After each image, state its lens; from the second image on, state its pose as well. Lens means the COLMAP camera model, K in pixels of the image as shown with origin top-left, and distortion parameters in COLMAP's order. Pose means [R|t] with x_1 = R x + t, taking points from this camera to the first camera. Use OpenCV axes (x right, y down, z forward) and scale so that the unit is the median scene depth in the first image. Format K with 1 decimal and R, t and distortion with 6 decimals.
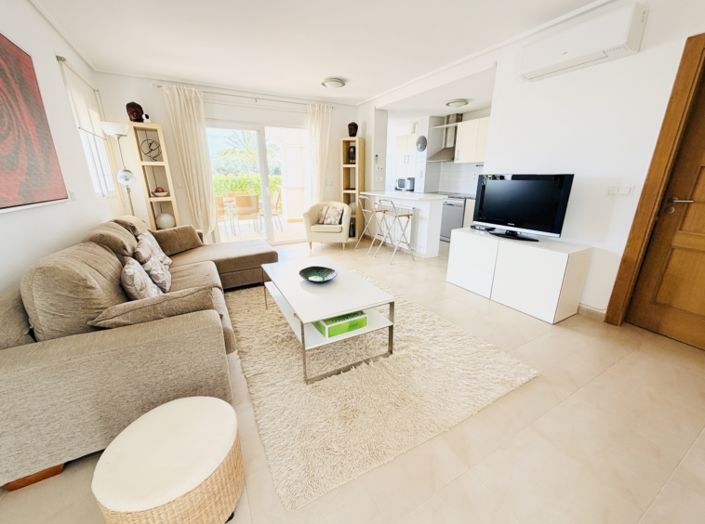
lens RADIAL K [[279.7, 0, 351.8], [0, 279.7, 264.0], [0, 0, 1]] dist [-0.002487, -0.000625]
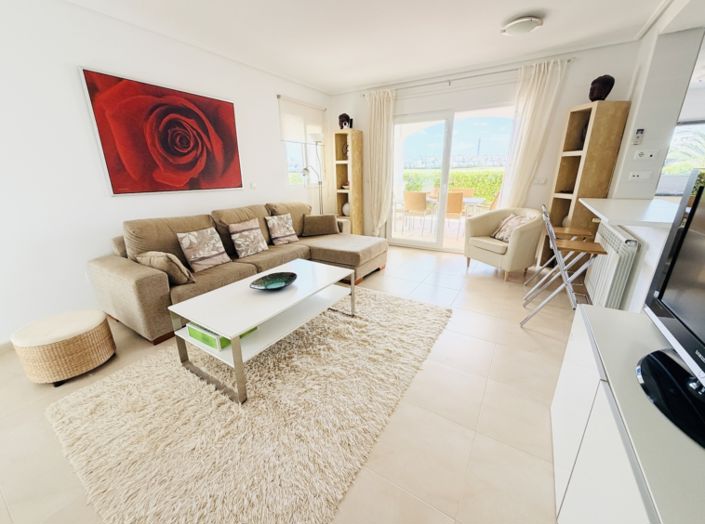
lens RADIAL K [[279.7, 0, 350.0], [0, 279.7, 264.2], [0, 0, 1]] dist [-0.002487, -0.000625]
pose [[0.478316, 0.271768, -0.835079, 0.343035], [-0.252983, 0.953241, 0.165320, -0.105597], [0.840960, 0.132186, 0.524703, 0.324481]]
